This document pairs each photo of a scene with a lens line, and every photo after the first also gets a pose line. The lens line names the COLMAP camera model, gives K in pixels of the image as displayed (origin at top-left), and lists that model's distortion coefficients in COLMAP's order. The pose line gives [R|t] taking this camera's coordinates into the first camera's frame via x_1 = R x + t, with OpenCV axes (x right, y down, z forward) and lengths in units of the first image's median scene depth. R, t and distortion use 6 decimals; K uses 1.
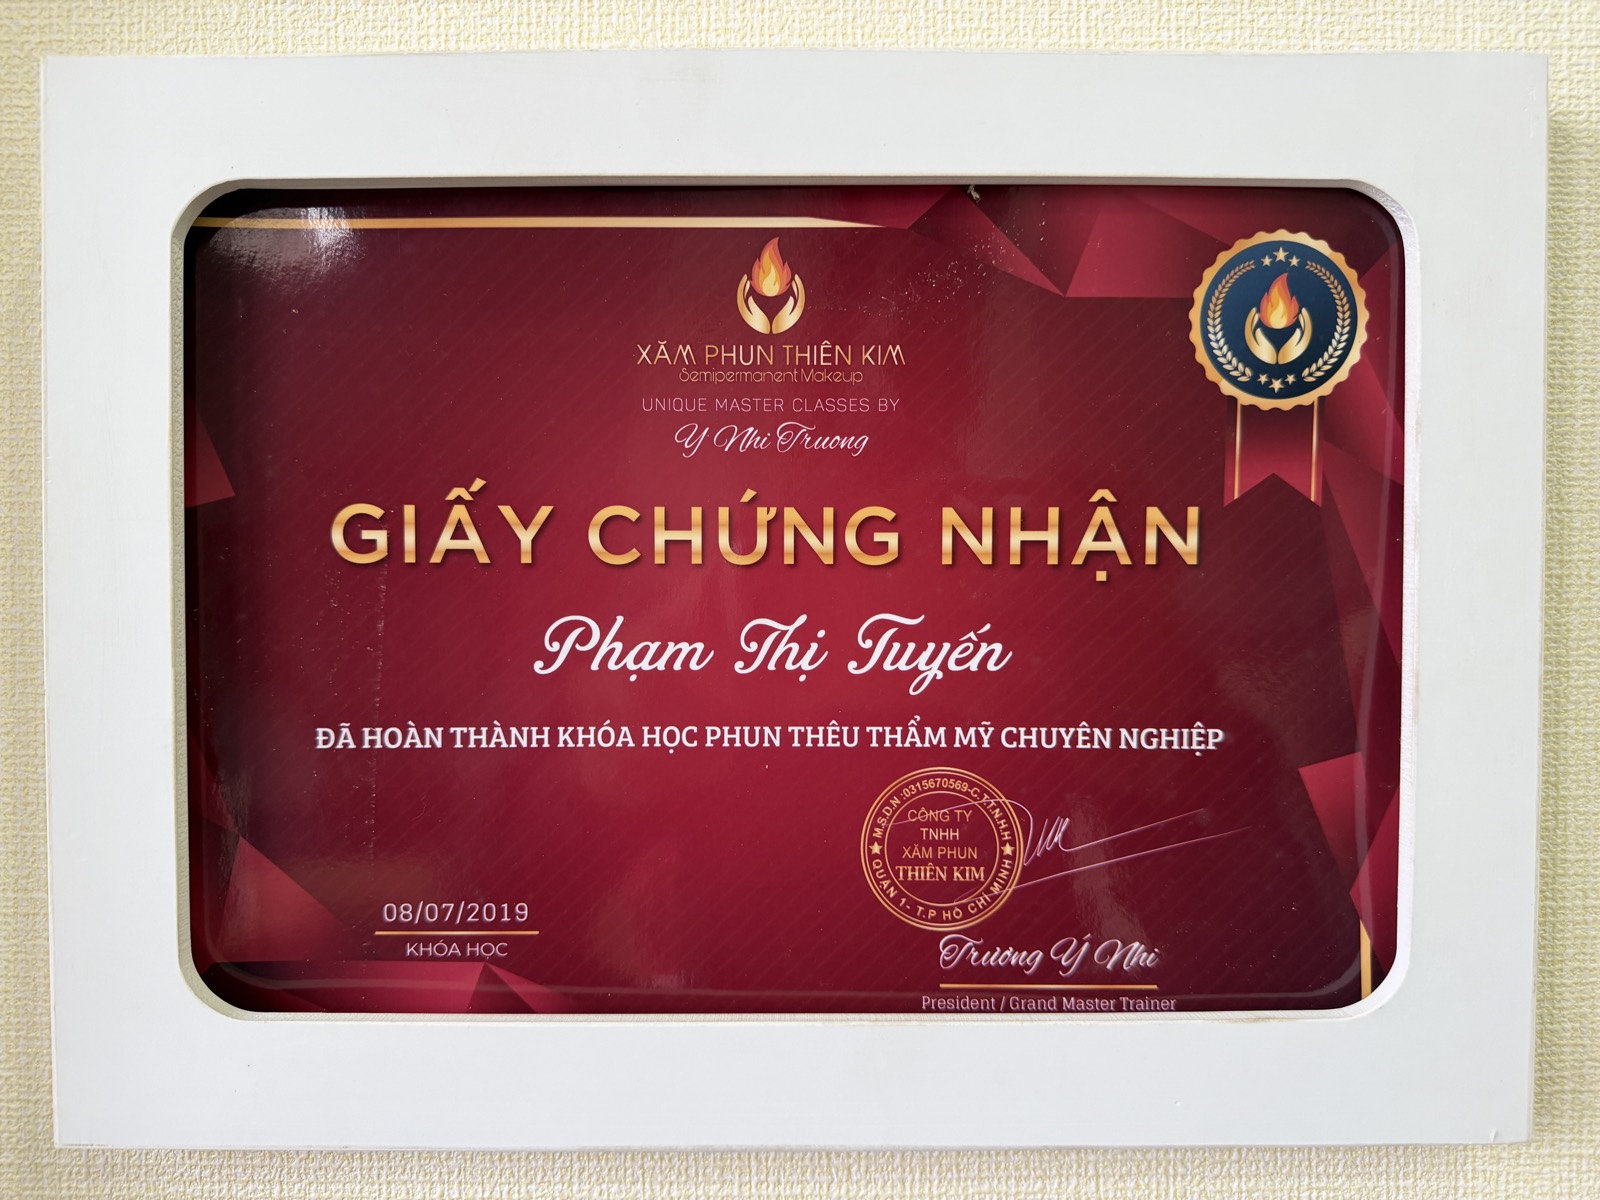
lens RADIAL K [[1124.4, 0, 798.6], [0, 1124.4, 600.6], [0, 0, 1]] dist [-0.034308, 0.017749]
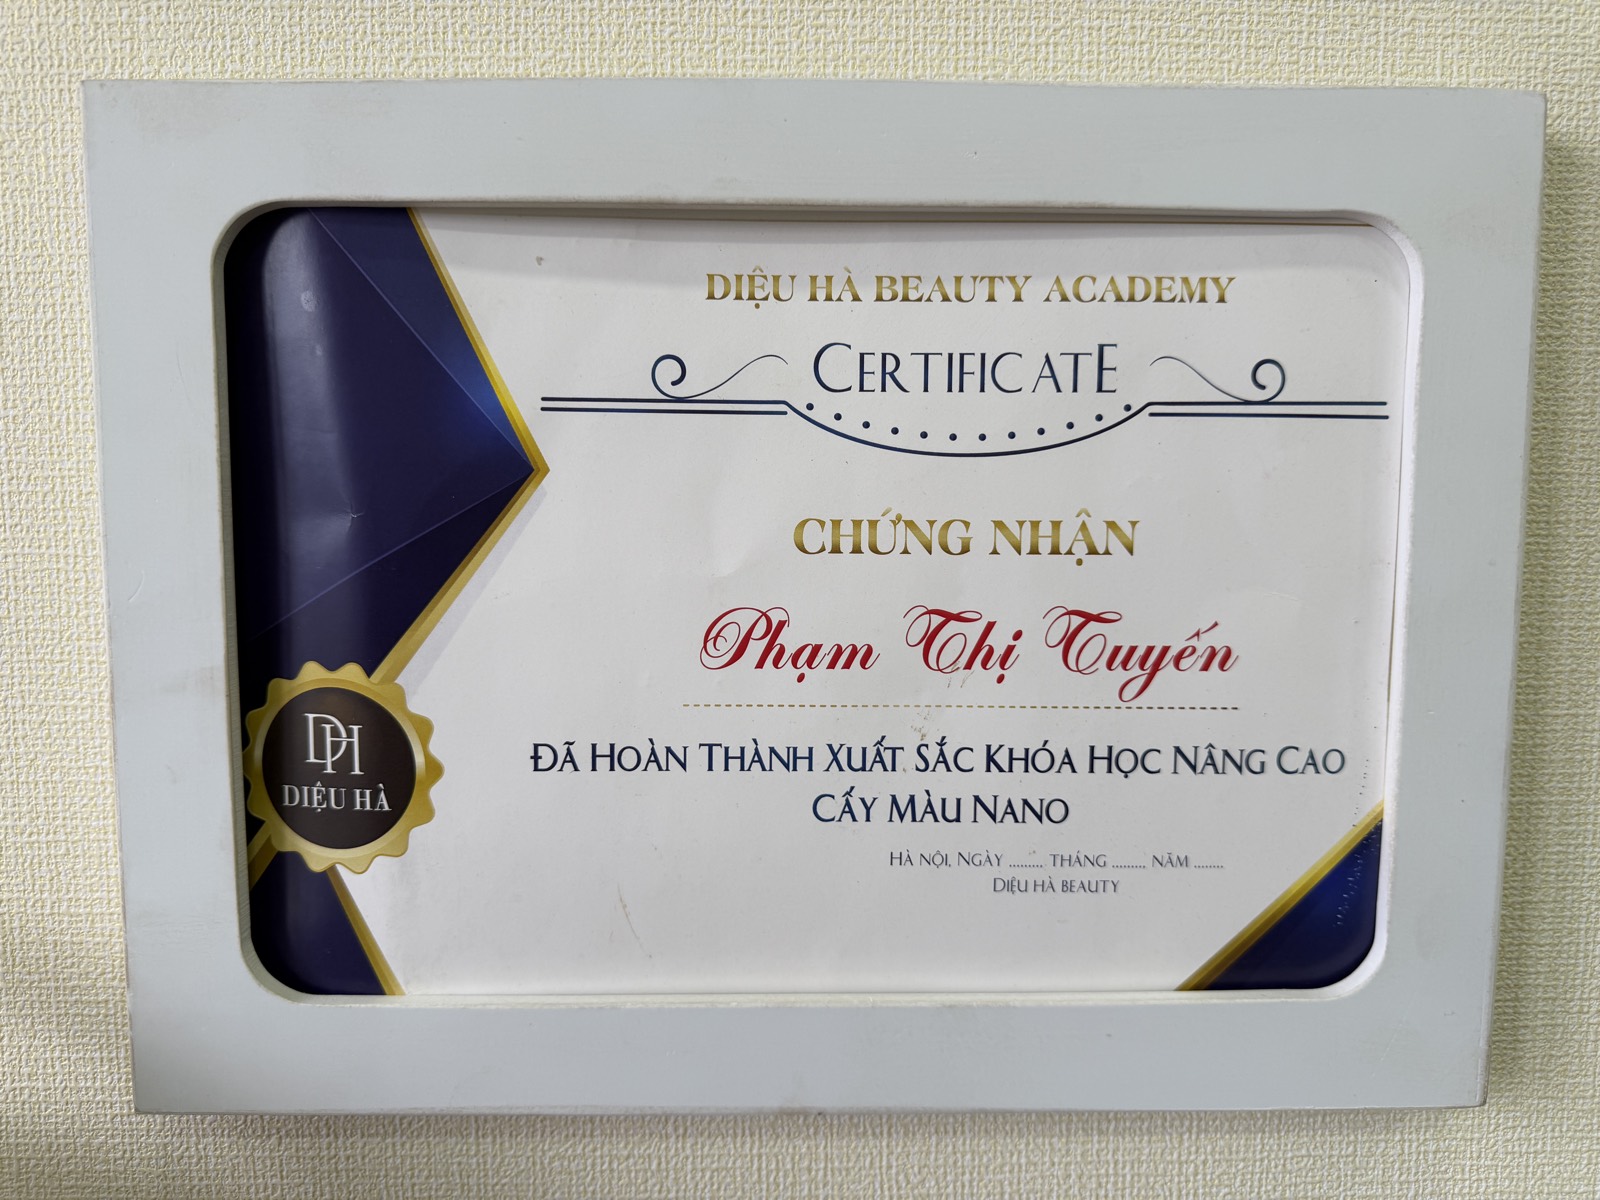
lens RADIAL K [[1124.4, 0, 776.5], [0, 1124.4, 652.4], [0, 0, 1]] dist [-0.034308, 0.017749]
pose [[0.999706, 0.003342, 0.024009, -0.382015], [-0.005040, 0.997461, 0.071039, -0.041883], [-0.023711, -0.071139, 0.997185, -0.049957]]
